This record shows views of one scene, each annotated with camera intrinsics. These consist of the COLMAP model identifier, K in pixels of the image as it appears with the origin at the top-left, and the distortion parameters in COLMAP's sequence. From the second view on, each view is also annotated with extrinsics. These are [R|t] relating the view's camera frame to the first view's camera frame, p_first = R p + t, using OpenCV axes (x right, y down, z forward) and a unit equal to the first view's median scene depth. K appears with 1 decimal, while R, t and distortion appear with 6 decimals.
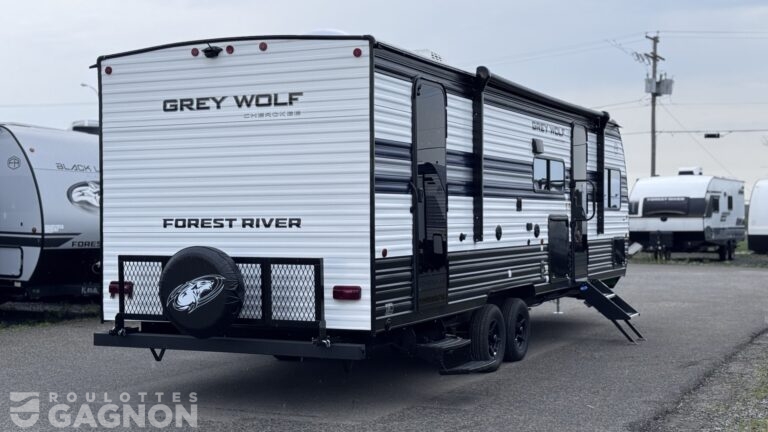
lens RADIAL K [[1068.5, 0, 384.0], [0, 1068.5, 216.0], [0, 0, 1]] dist [0.146094, -0.080010]
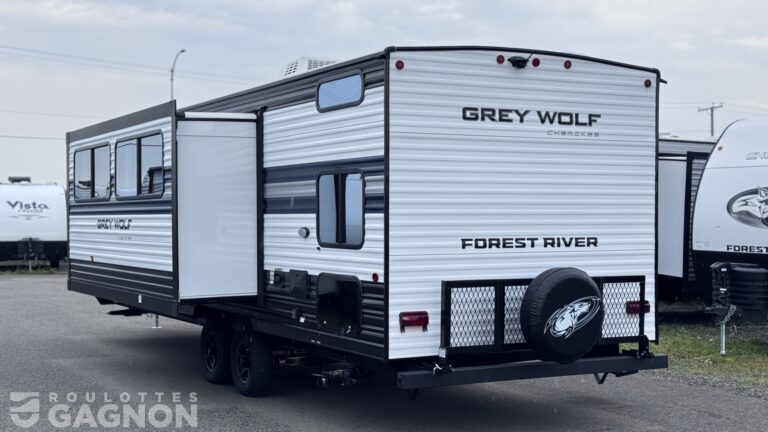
lens RADIAL K [[1068.5, 0, 384.0], [0, 1068.5, 216.0], [0, 0, 1]] dist [0.146094, -0.080010]
pose [[0.590482, 0.005610, 0.807031, -1.002260], [-0.003950, 0.999984, -0.004061, -0.012925], [-0.807041, -0.000789, 0.590495, 0.543247]]
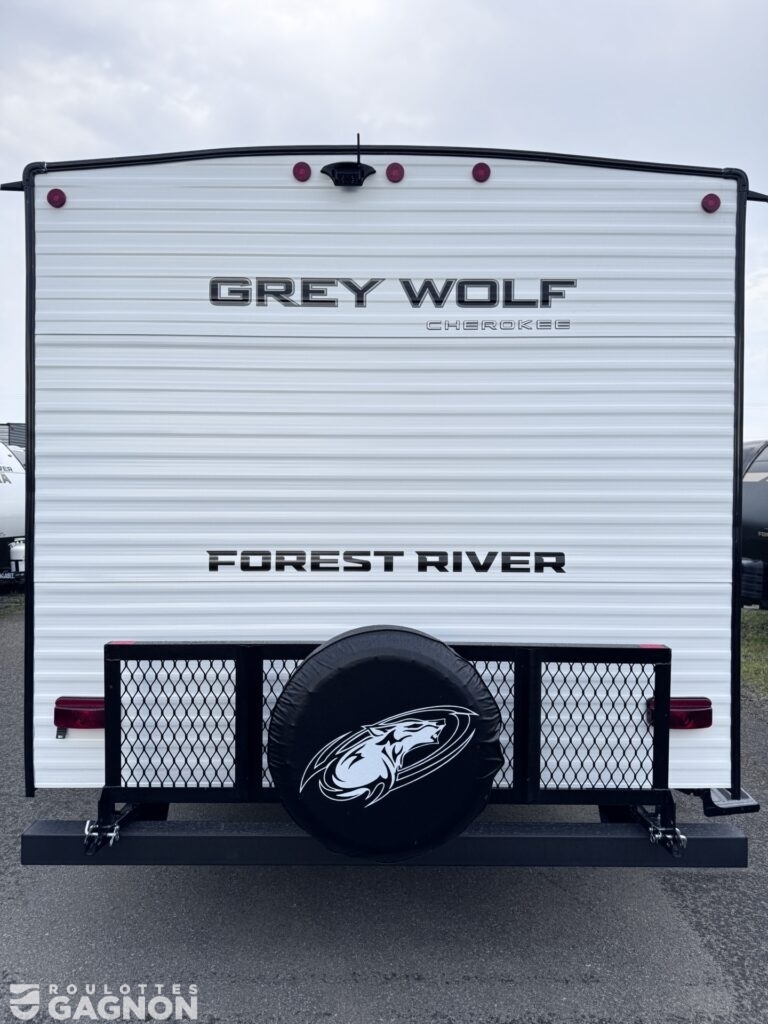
lens RADIAL K [[709.2, 0, 384.0], [0, 709.2, 512.0], [0, 0, 1]] dist [0.116327, -0.185673]
pose [[0.904534, 0.006205, 0.426356, -0.274592], [-0.009746, 0.999934, 0.006124, -0.016102], [-0.426290, -0.009695, 0.904535, 0.732916]]
